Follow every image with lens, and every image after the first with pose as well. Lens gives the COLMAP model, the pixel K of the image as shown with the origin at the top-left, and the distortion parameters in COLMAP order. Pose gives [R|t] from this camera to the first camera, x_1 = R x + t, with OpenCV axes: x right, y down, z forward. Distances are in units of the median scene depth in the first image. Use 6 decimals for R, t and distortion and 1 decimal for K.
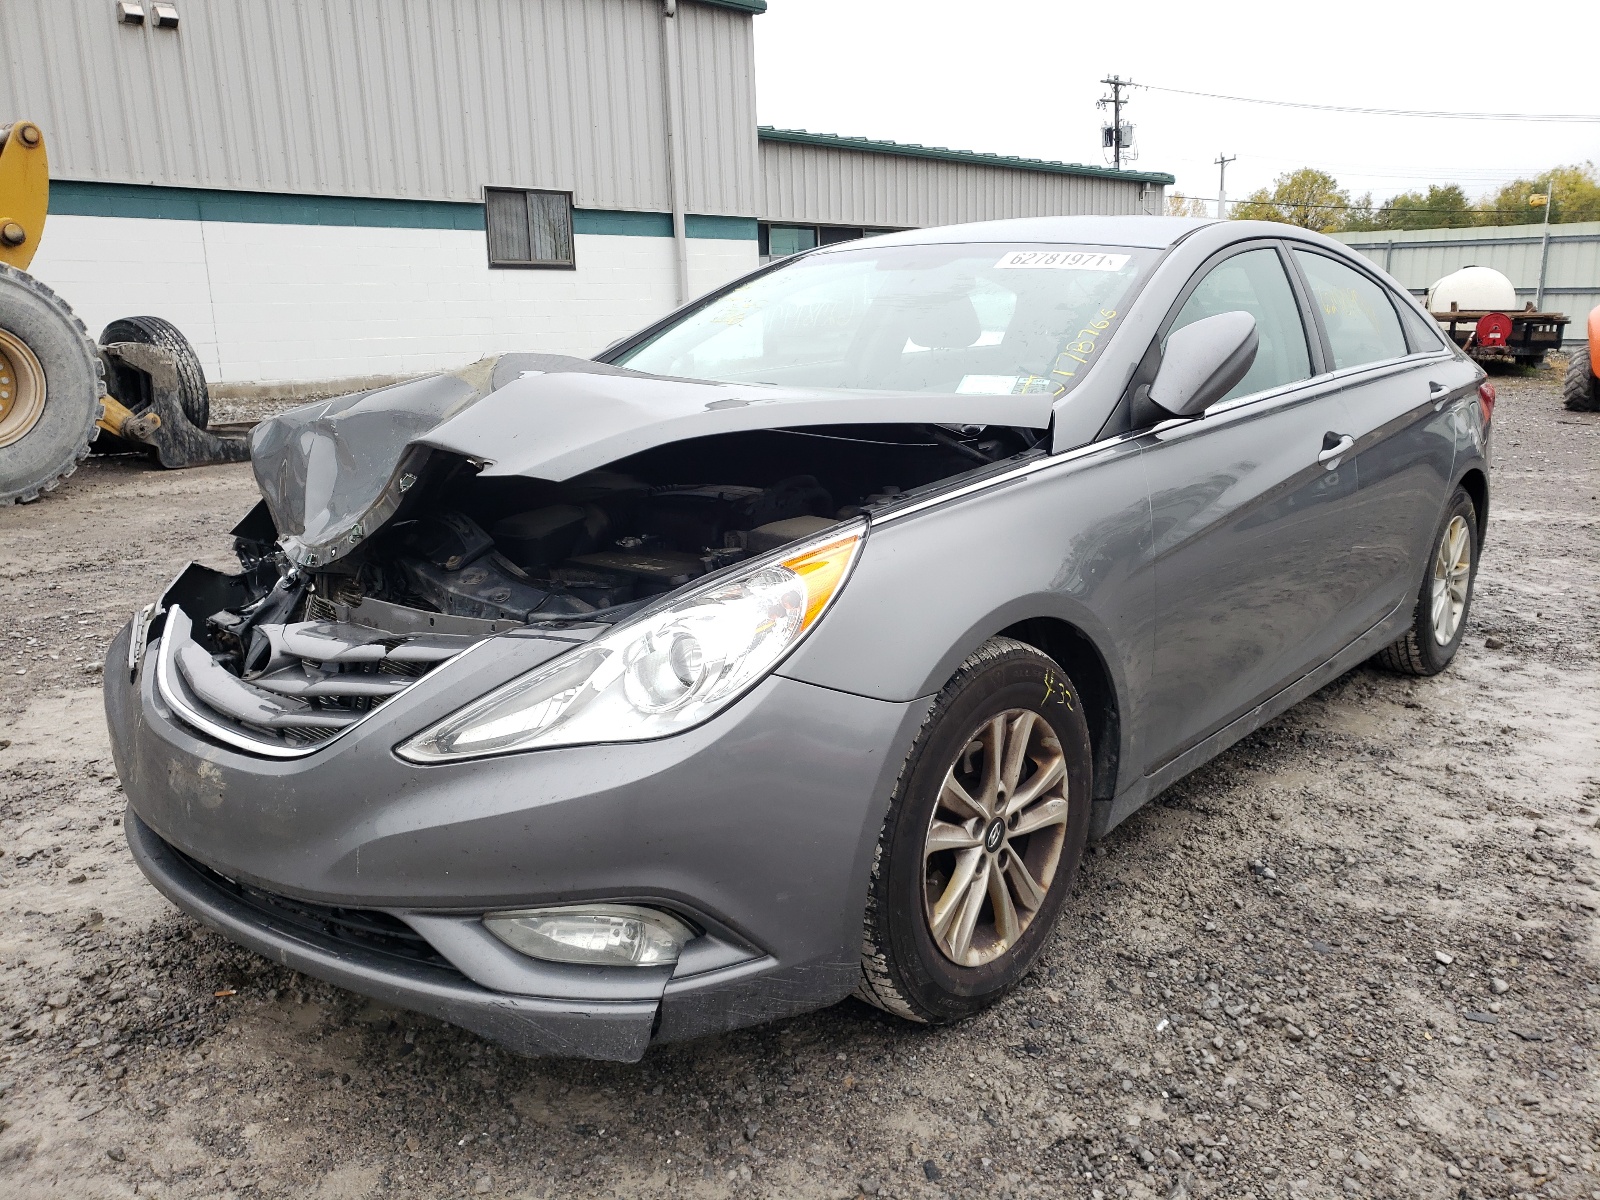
lens RADIAL K [[1267.1, 0, 806.3], [0, 1267.1, 598.2], [0, 0, 1]] dist [0.006729, 0.000648]
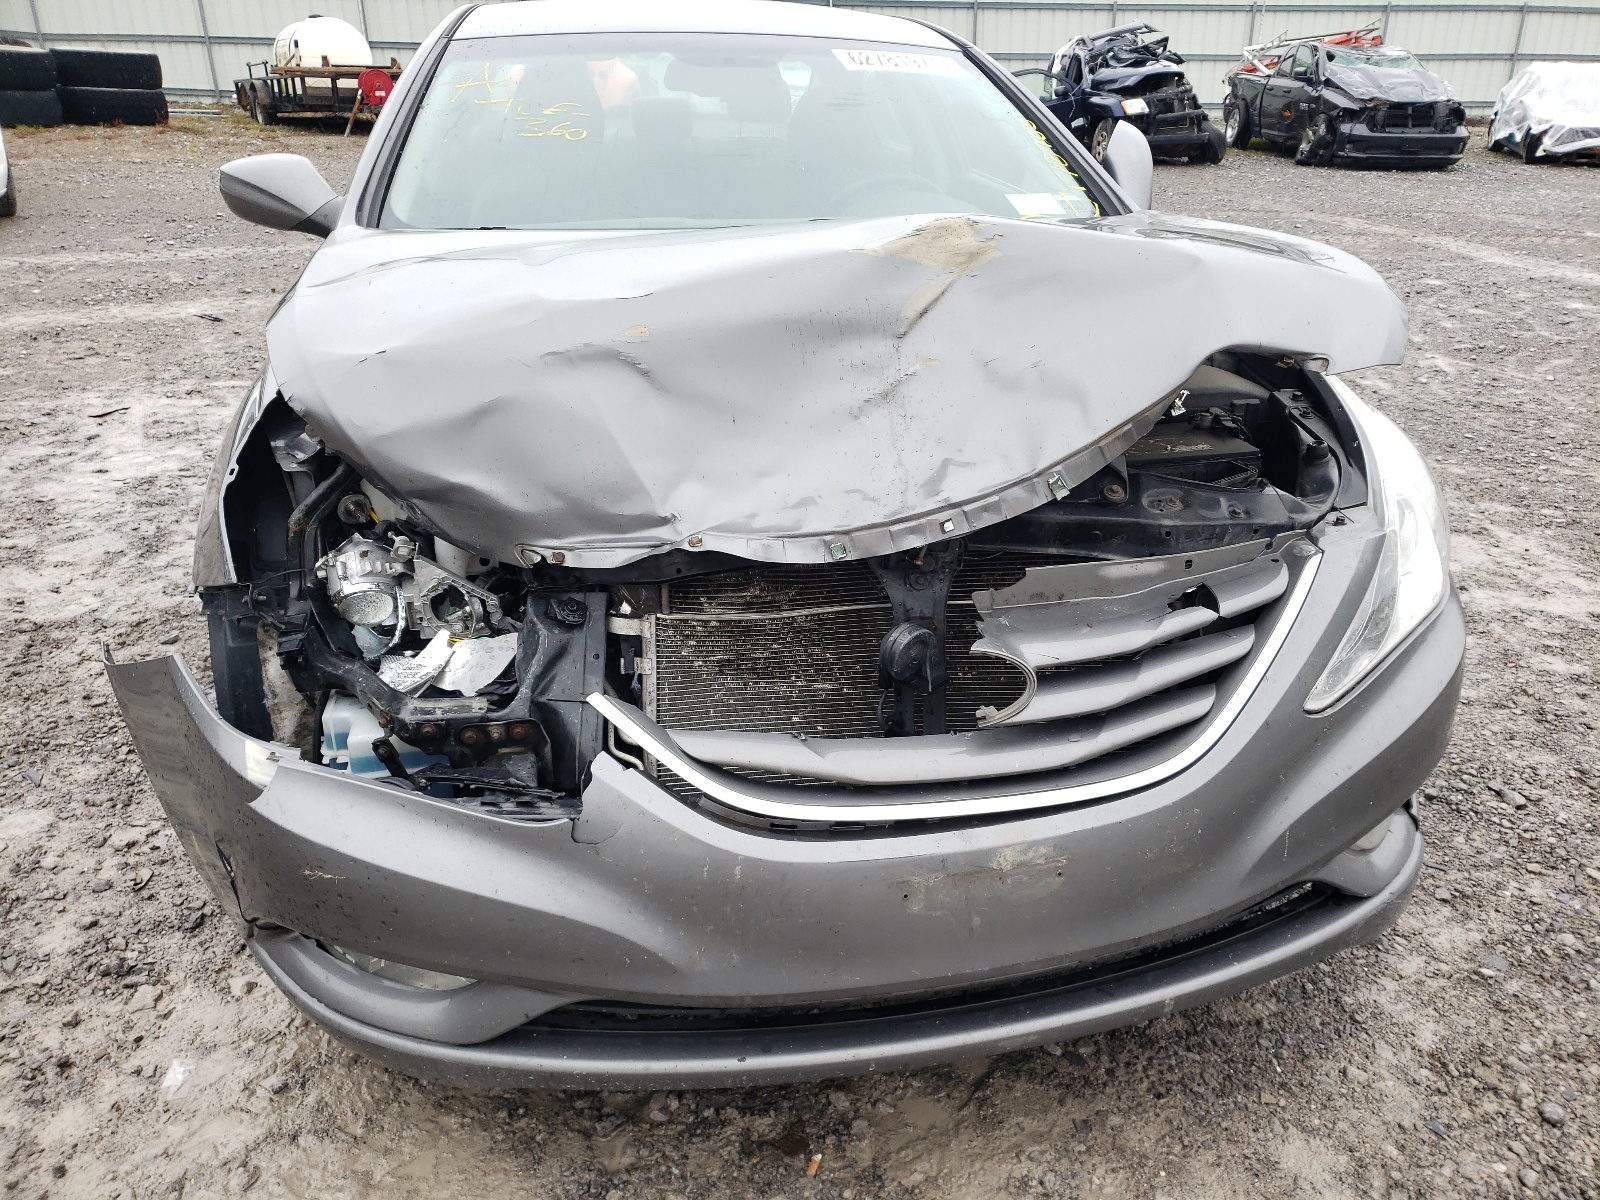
lens RADIAL K [[1267.1, 0, 801.3], [0, 1267.1, 602.9], [0, 0, 1]] dist [0.006729, 0.000648]
pose [[0.570364, -0.306330, 0.762133, -1.037479], [0.156910, 0.951403, 0.264976, -0.208820], [-0.806266, -0.031546, 0.590712, 0.679545]]
